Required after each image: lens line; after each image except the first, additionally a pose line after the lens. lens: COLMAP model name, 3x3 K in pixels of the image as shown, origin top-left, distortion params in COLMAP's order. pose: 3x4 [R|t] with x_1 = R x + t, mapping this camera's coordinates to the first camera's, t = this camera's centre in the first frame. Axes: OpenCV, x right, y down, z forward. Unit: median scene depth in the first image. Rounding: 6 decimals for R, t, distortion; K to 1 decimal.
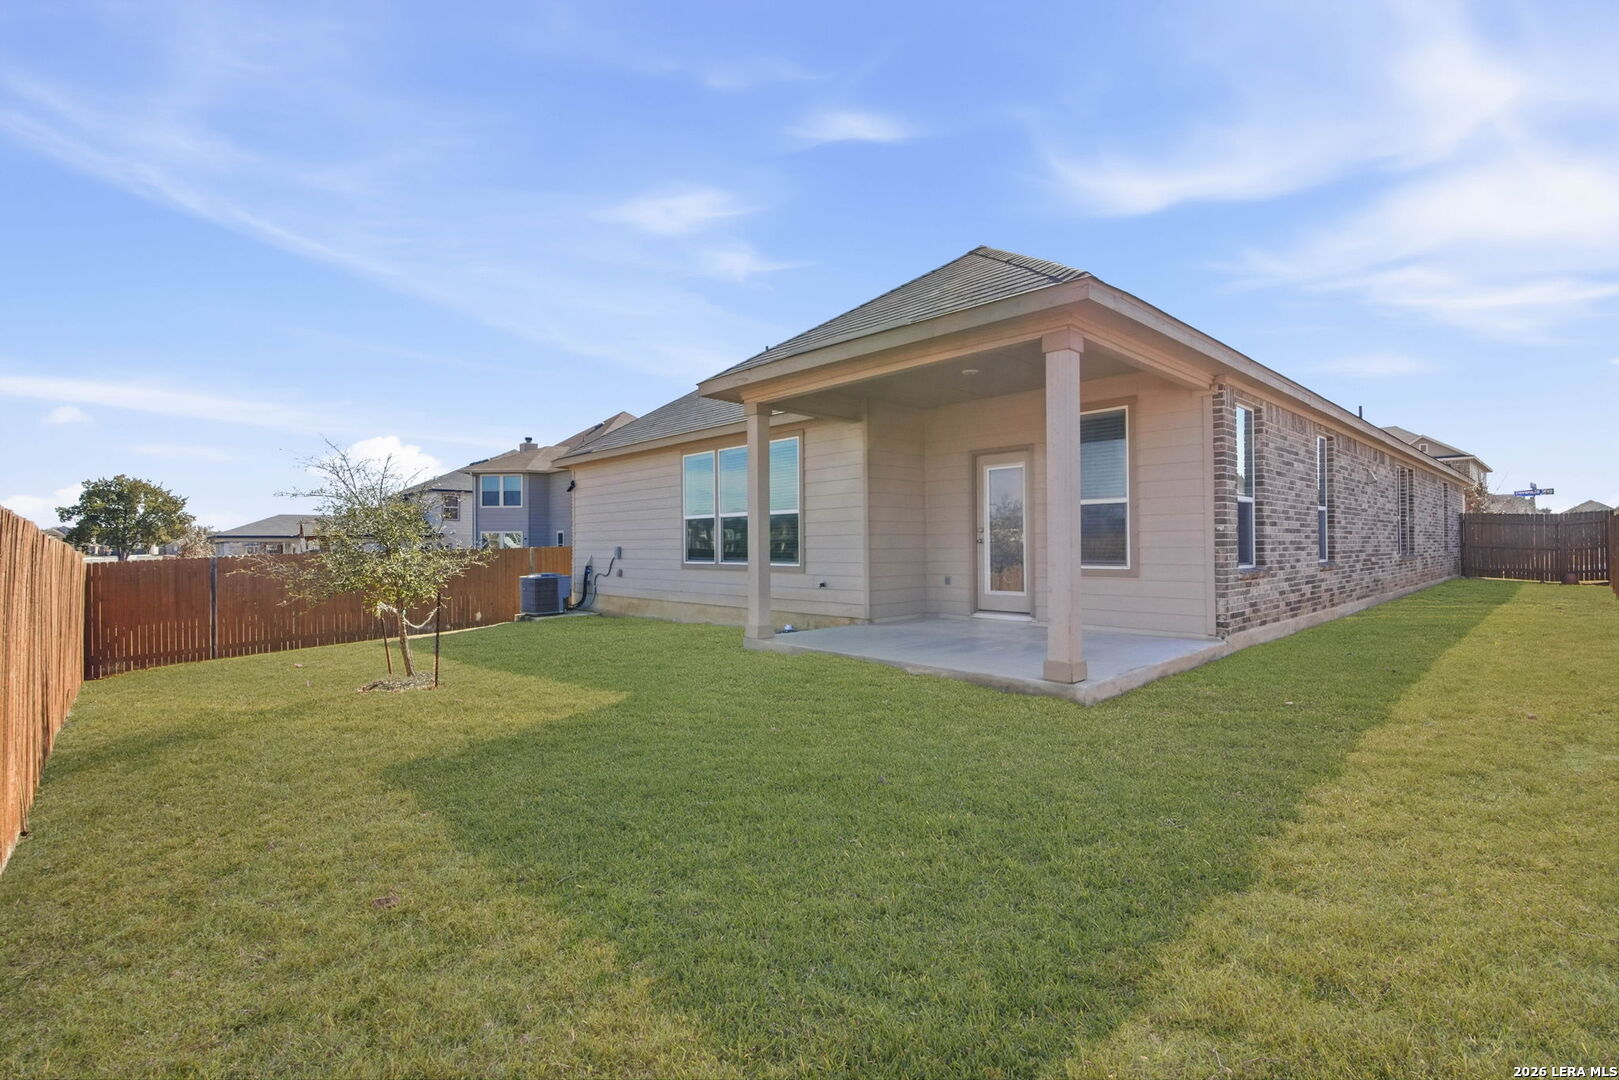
lens RADIAL K [[747.0, 0, 811.3], [0, 747.0, 542.0], [0, 0, 1]] dist [0.001797, 0.000369]
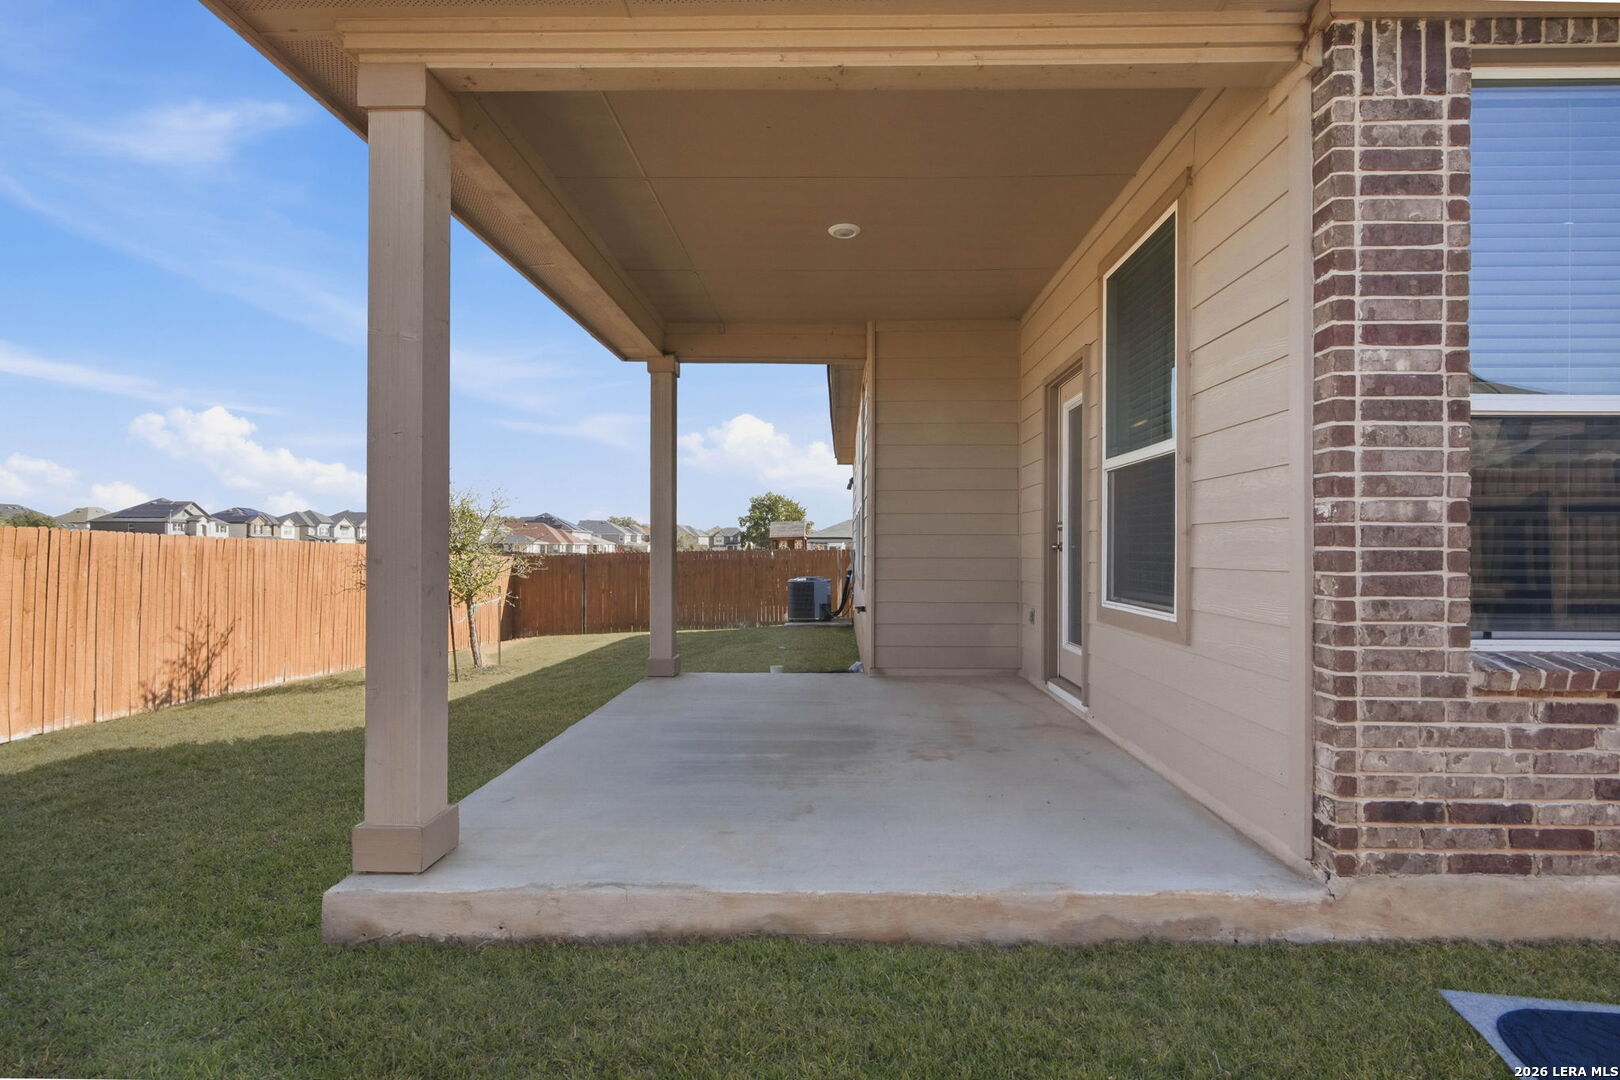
lens RADIAL K [[747.4, 0, 811.8], [0, 747.4, 542.0], [0, 0, 1]] dist [0.001797, 0.000369]
pose [[0.705426, 0.002290, -0.708780, 0.612049], [-0.002490, 0.999997, 0.000753, -0.005090], [0.708779, 0.001234, 0.705429, 0.639106]]
